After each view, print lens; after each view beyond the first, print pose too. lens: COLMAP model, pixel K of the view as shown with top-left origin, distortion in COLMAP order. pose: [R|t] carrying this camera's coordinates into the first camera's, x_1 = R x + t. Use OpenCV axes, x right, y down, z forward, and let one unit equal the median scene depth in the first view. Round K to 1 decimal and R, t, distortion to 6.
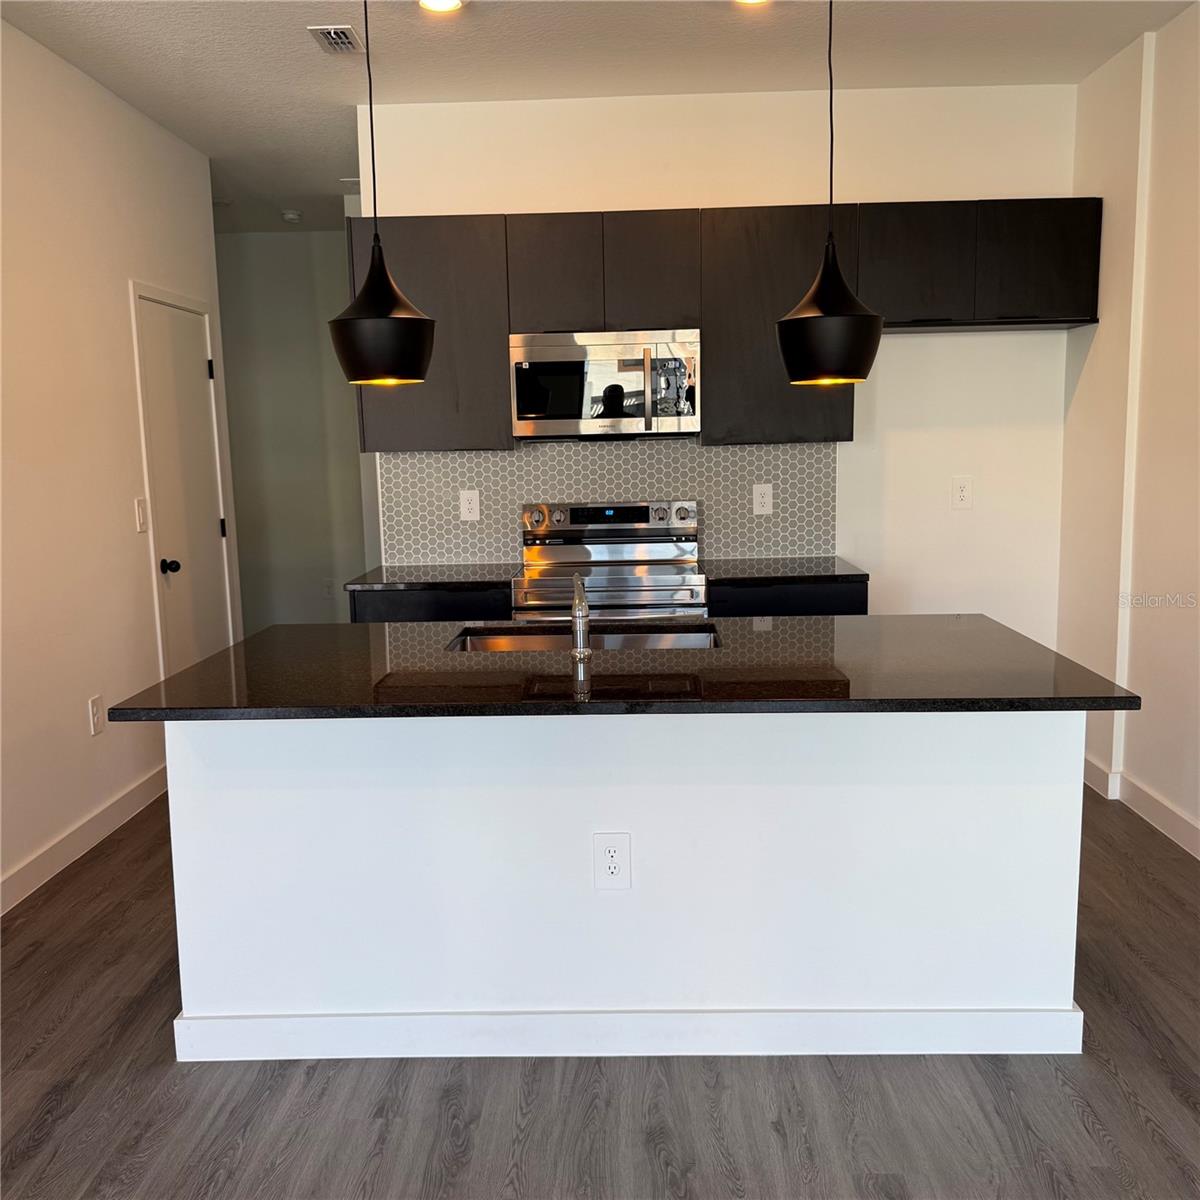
lens RADIAL K [[1124.4, 0, 591.4], [0, 1124.4, 604.5], [0, 0, 1]] dist [0.113335, -0.199872]
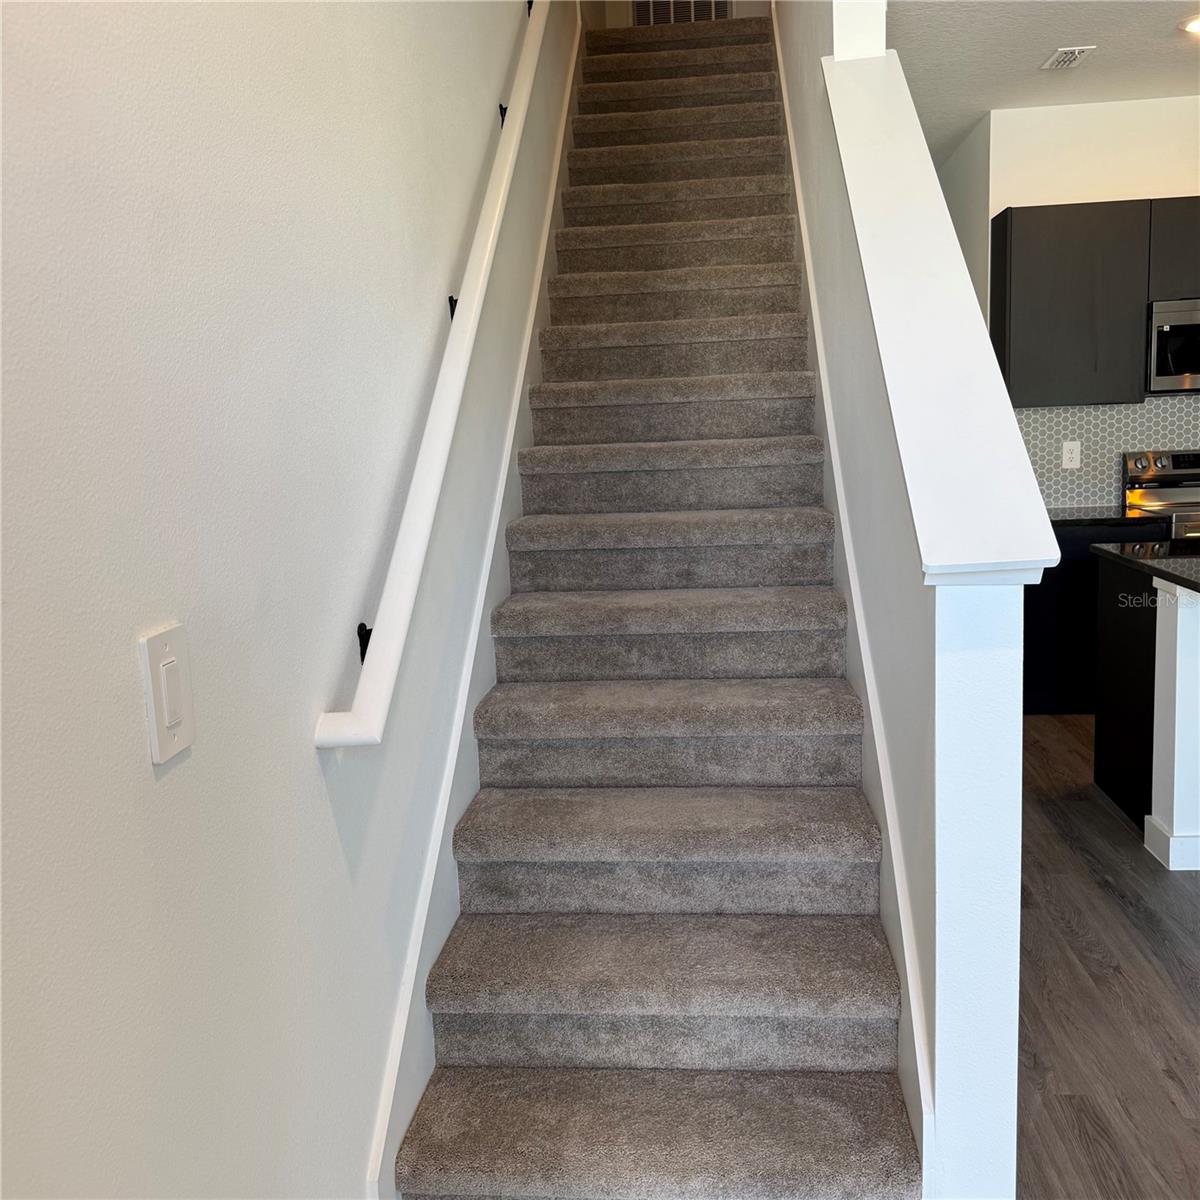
lens RADIAL K [[1122.9, 0, 600.0], [0, 1122.9, 600.0], [0, 0, 1]] dist [0.132204, -0.246252]
pose [[0.997001, -0.007209, -0.077054, -0.723253], [0.008128, 0.999899, 0.011621, 0.060523], [0.076962, -0.012212, 0.996959, -0.272984]]
